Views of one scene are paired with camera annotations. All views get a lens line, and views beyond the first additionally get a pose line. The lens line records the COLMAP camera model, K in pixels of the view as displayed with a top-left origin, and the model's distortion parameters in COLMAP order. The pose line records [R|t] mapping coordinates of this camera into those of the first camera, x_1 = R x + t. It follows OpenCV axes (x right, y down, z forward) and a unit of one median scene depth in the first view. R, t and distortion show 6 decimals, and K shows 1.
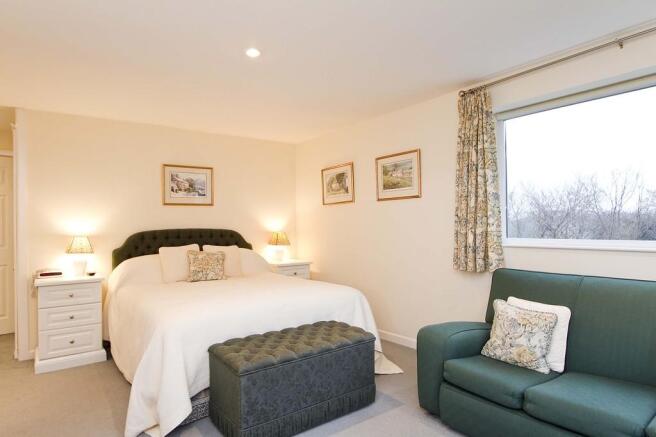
lens RADIAL K [[392.7, 0, 321.3], [0, 392.7, 220.4], [0, 0, 1]] dist [-0.002327, 0.003095]
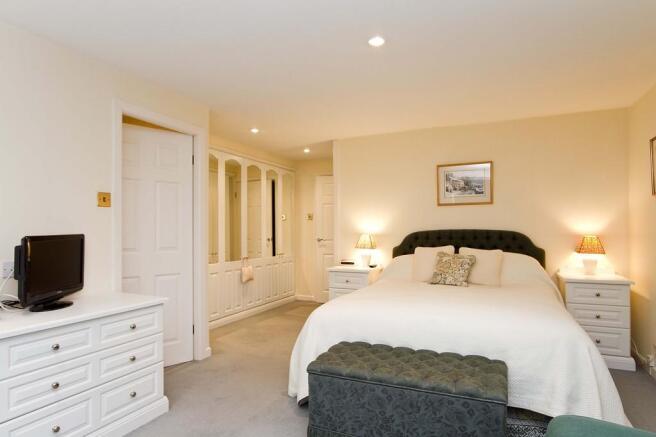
lens RADIAL K [[392.7, 0, 323.7], [0, 392.7, 220.2], [0, 0, 1]] dist [-0.002327, 0.003095]
pose [[0.469650, -0.007648, -0.882820, 0.371237], [0.009877, 0.999945, -0.003409, -0.001271], [0.882797, -0.007118, 0.469700, 0.278136]]
